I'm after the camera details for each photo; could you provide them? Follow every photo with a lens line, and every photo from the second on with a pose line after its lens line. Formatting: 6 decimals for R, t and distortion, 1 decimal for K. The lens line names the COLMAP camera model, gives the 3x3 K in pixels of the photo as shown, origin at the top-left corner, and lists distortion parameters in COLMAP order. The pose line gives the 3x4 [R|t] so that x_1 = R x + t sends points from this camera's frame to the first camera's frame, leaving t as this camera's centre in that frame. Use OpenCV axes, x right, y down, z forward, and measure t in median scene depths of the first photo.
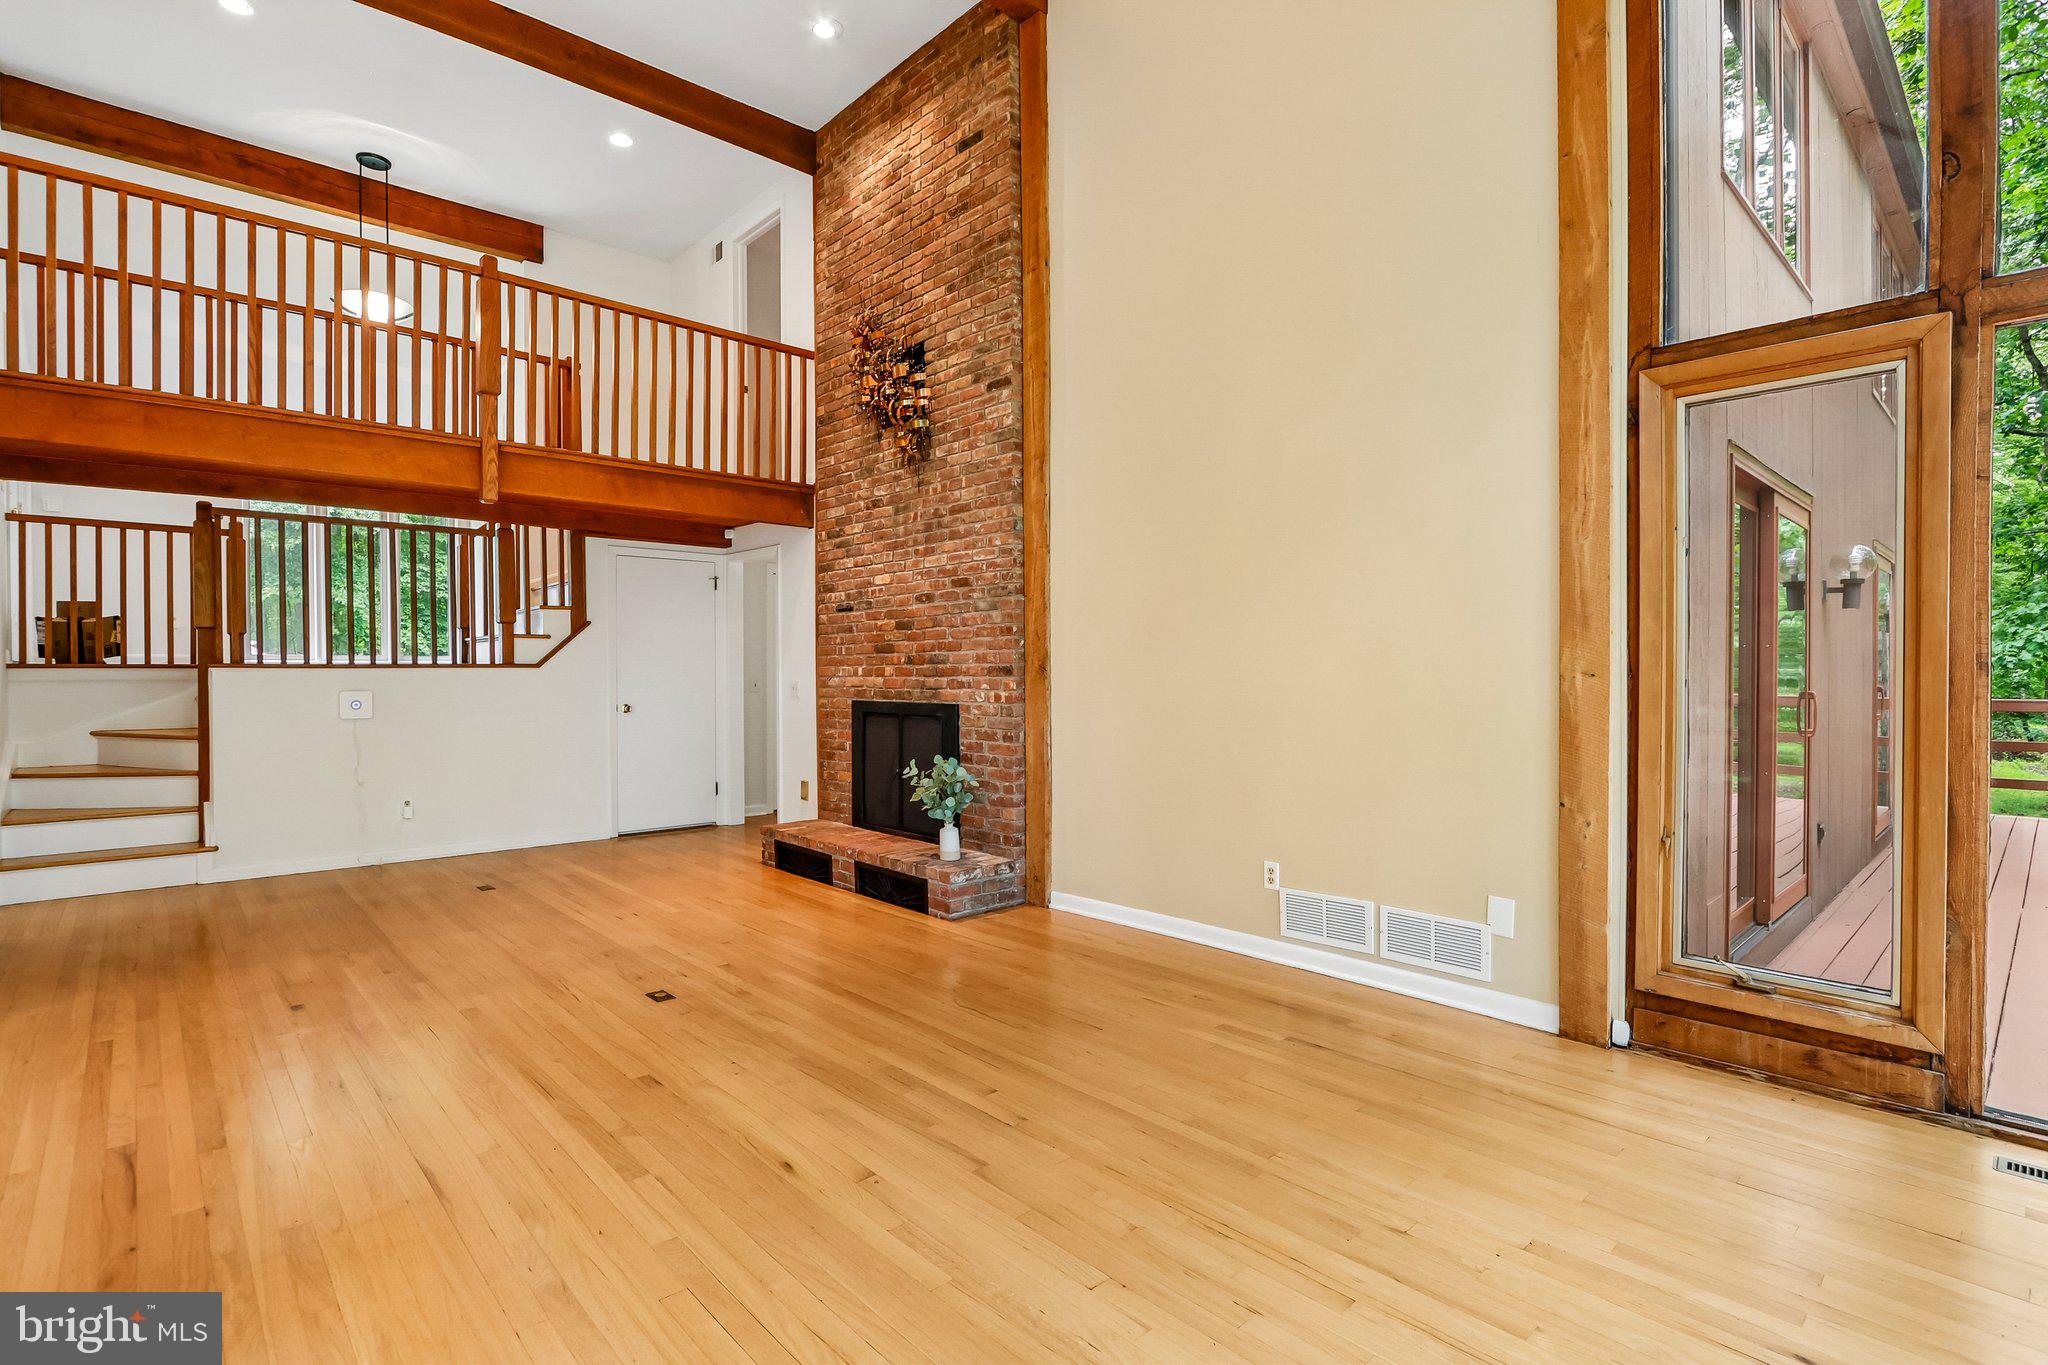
lens RADIAL K [[976.3, 0, 1008.6], [0, 976.3, 673.8], [0, 0, 1]] dist [-0.019236, 0.003650]
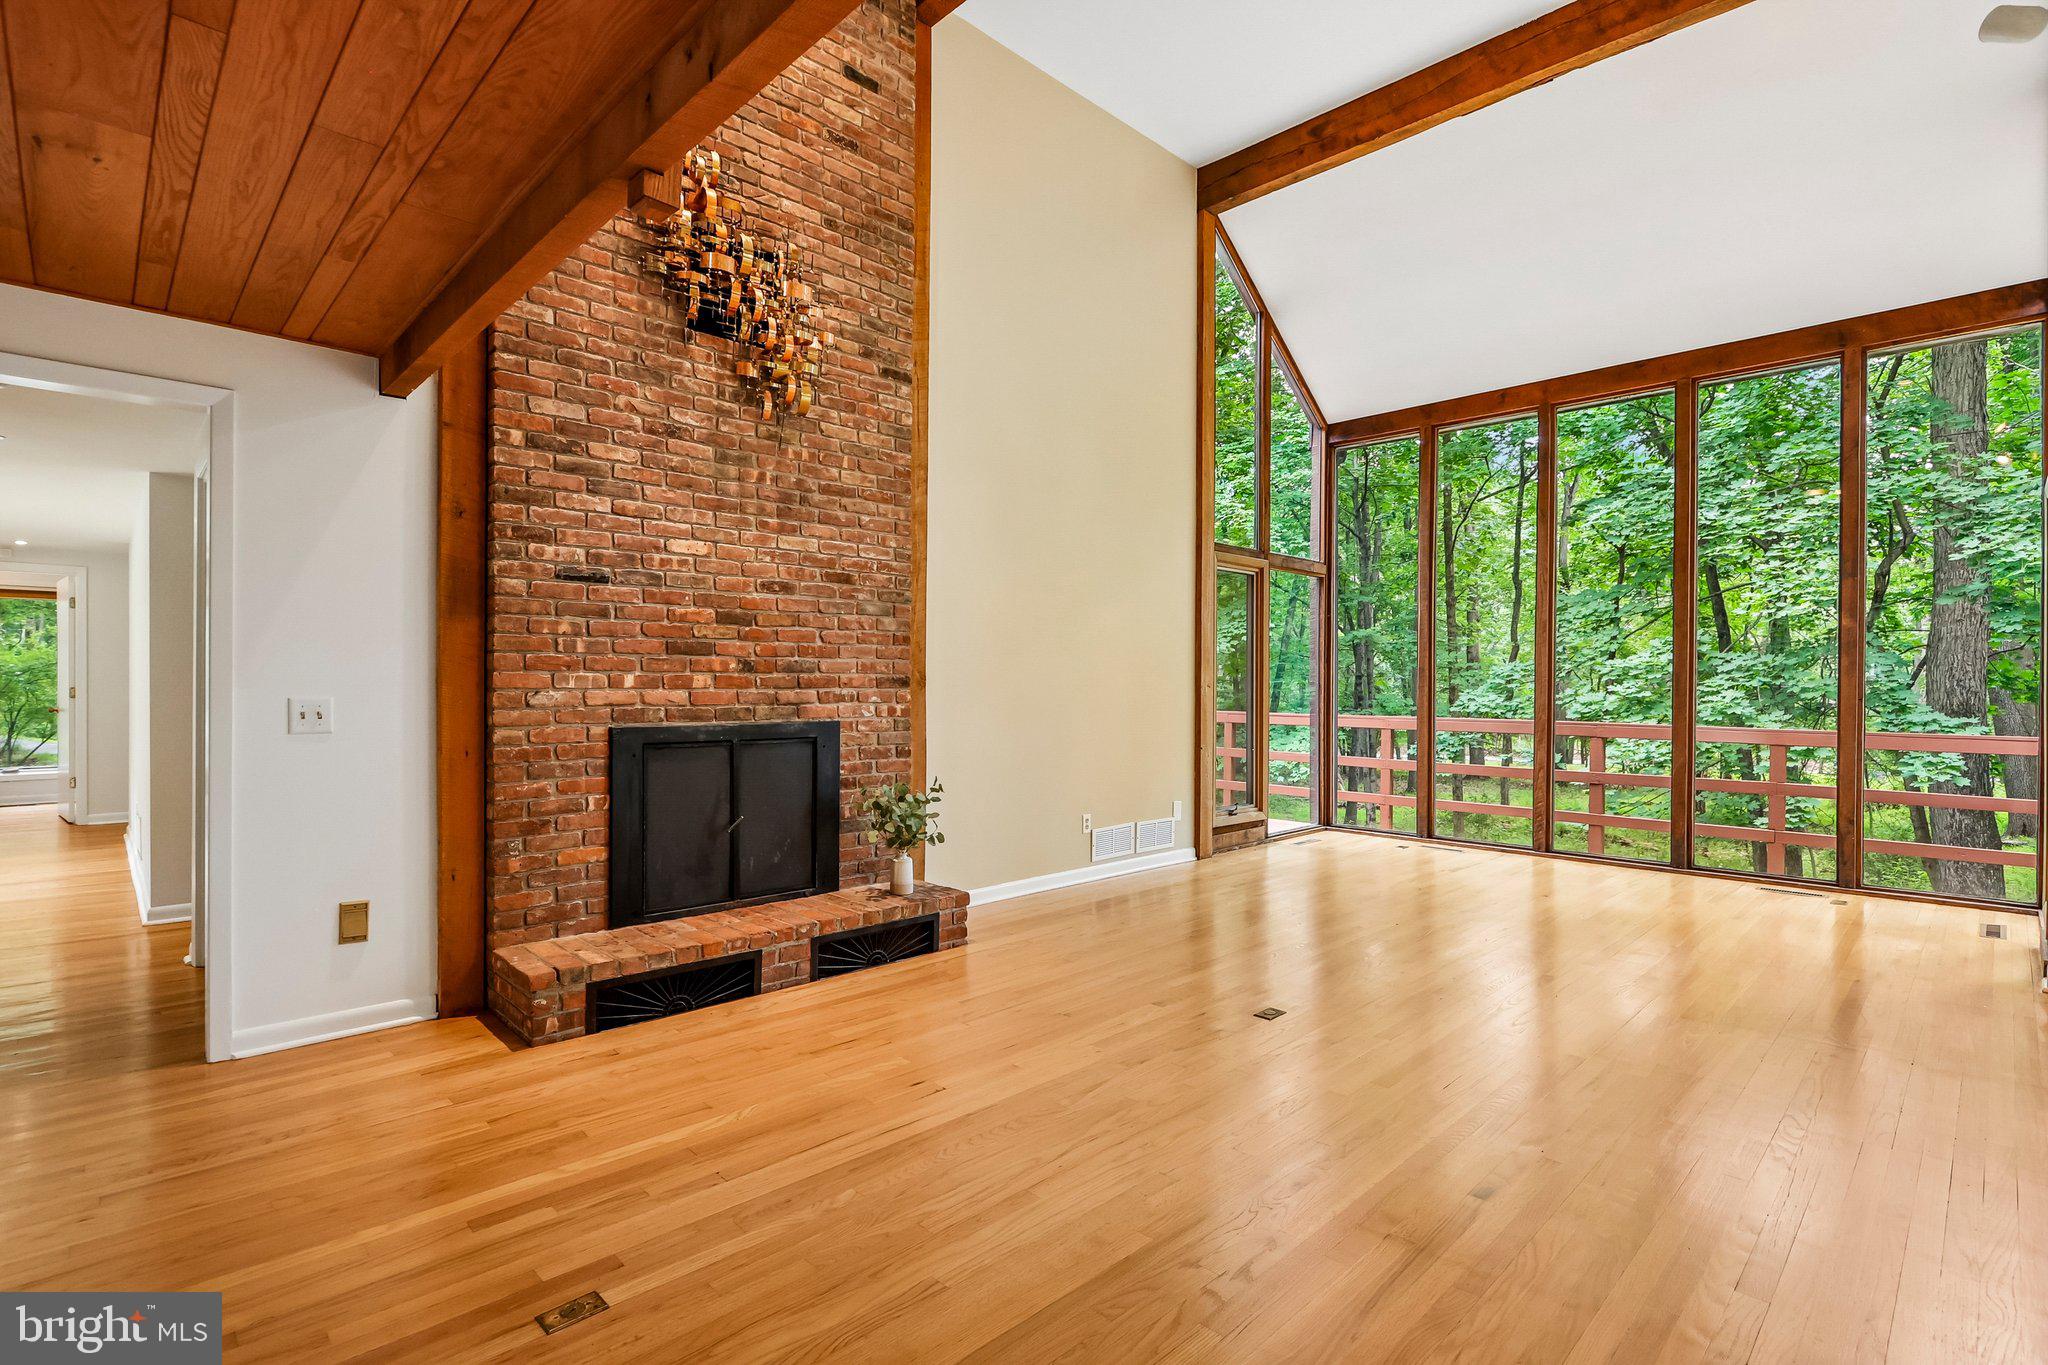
lens RADIAL K [[976.3, 0, 1015.6], [0, 976.3, 684.8], [0, 0, 1]] dist [-0.019236, 0.003650]
pose [[-0.034204, 0.001957, 0.999413, -0.872014], [-0.001475, 0.999997, -0.002008, 0.001023], [-0.999414, -0.001542, -0.034201, 0.844124]]
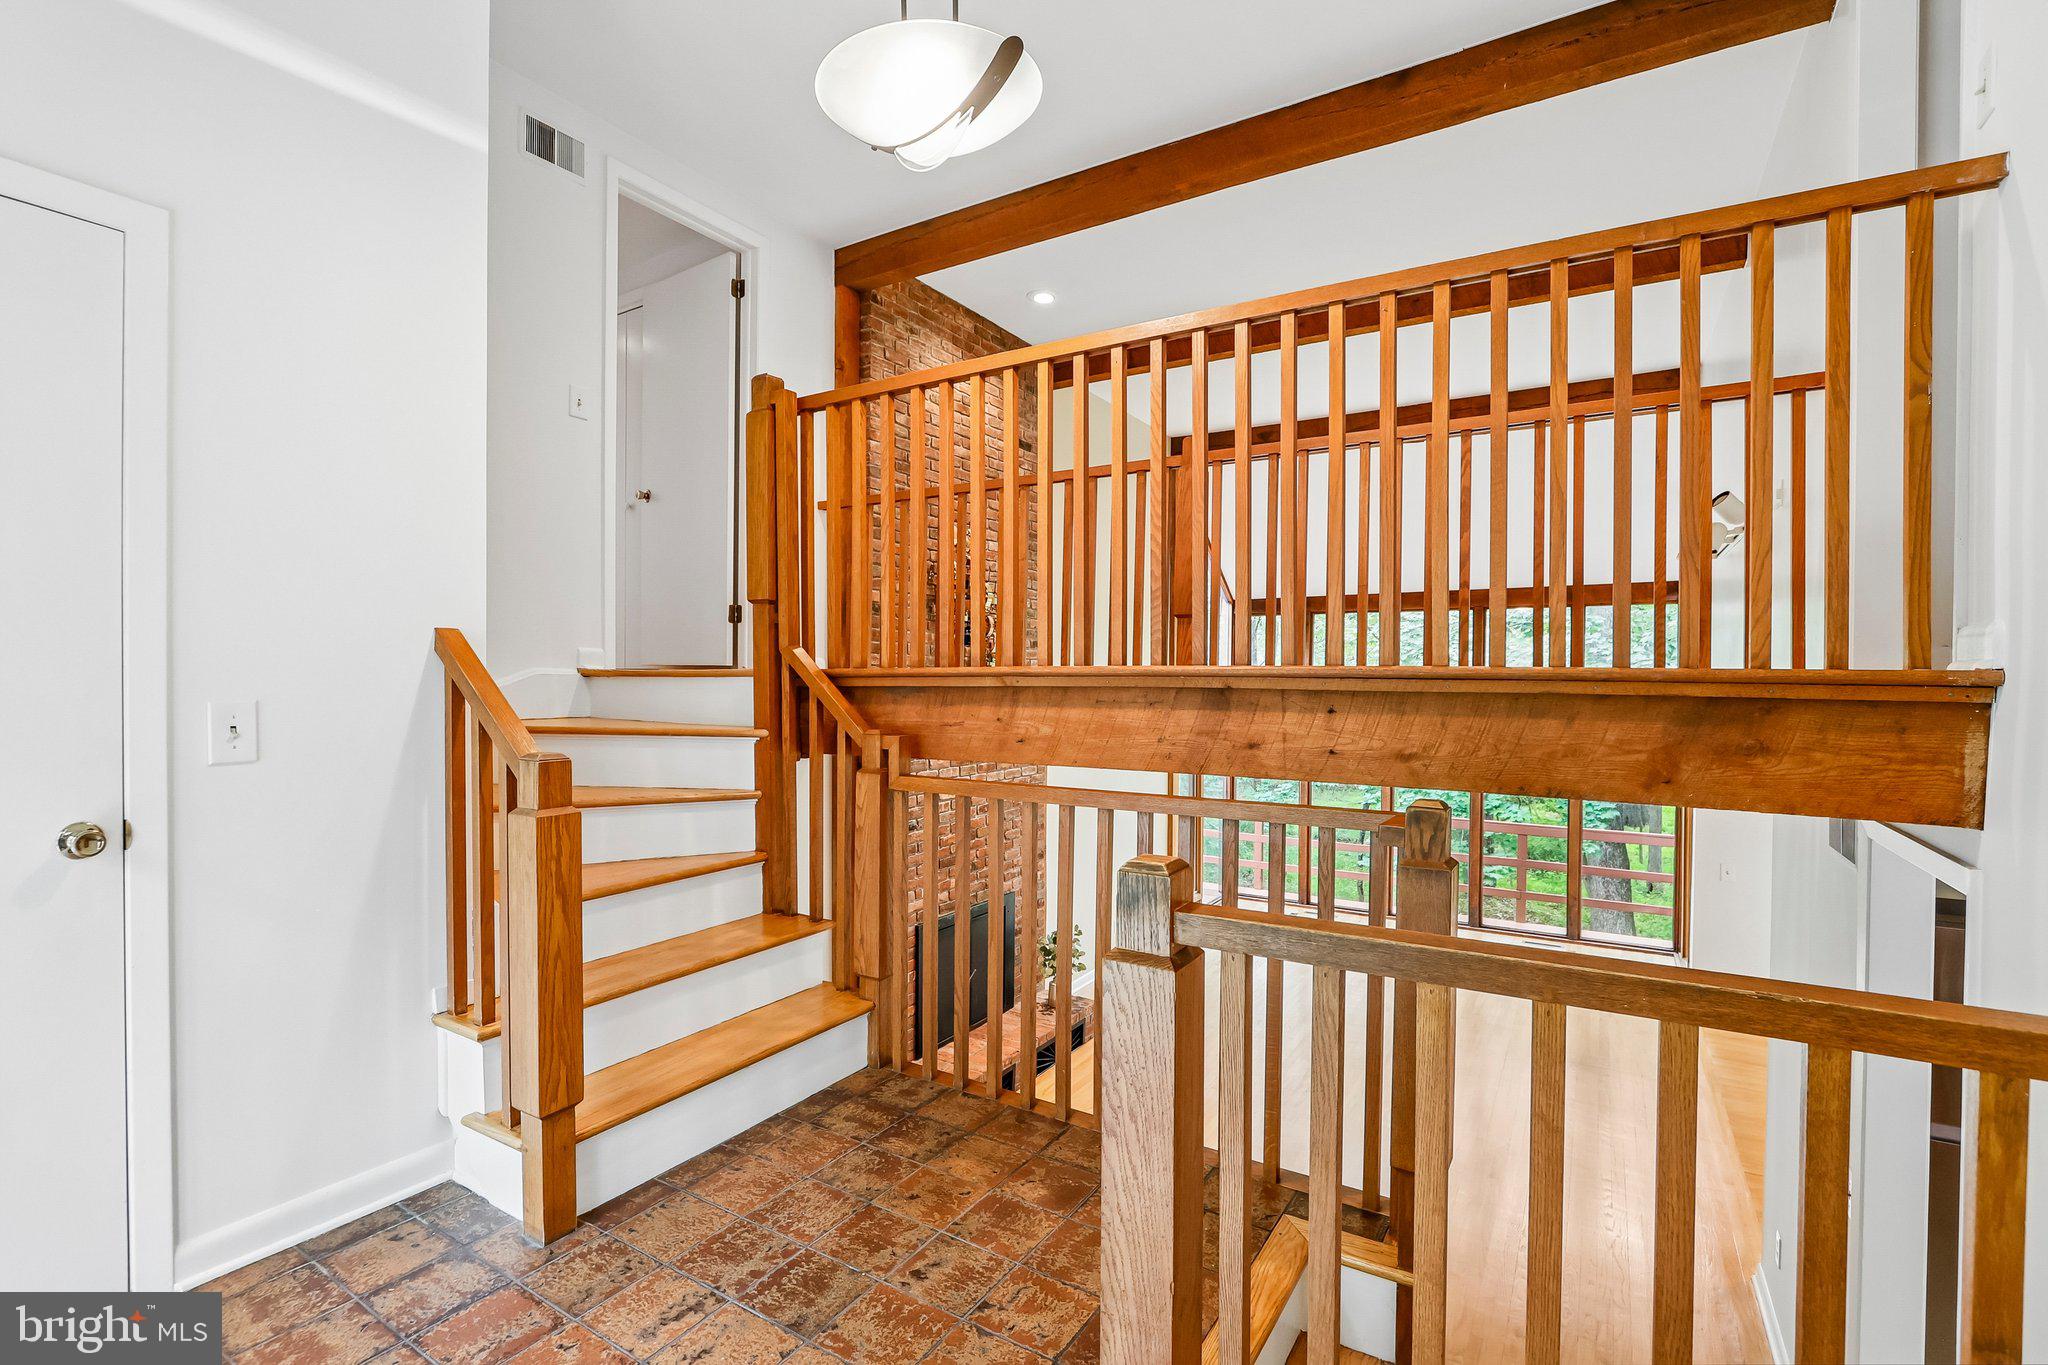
lens RADIAL K [[956.1, 0, 1020.7], [0, 956.1, 685.8], [0, 0, 1]] dist [0.000060, -0.000004]
pose [[-0.283744, -0.004814, 0.958888, -1.175454], [0.002628, 0.999980, 0.005798, -0.229188], [-0.958896, 0.004165, -0.283726, 1.287592]]
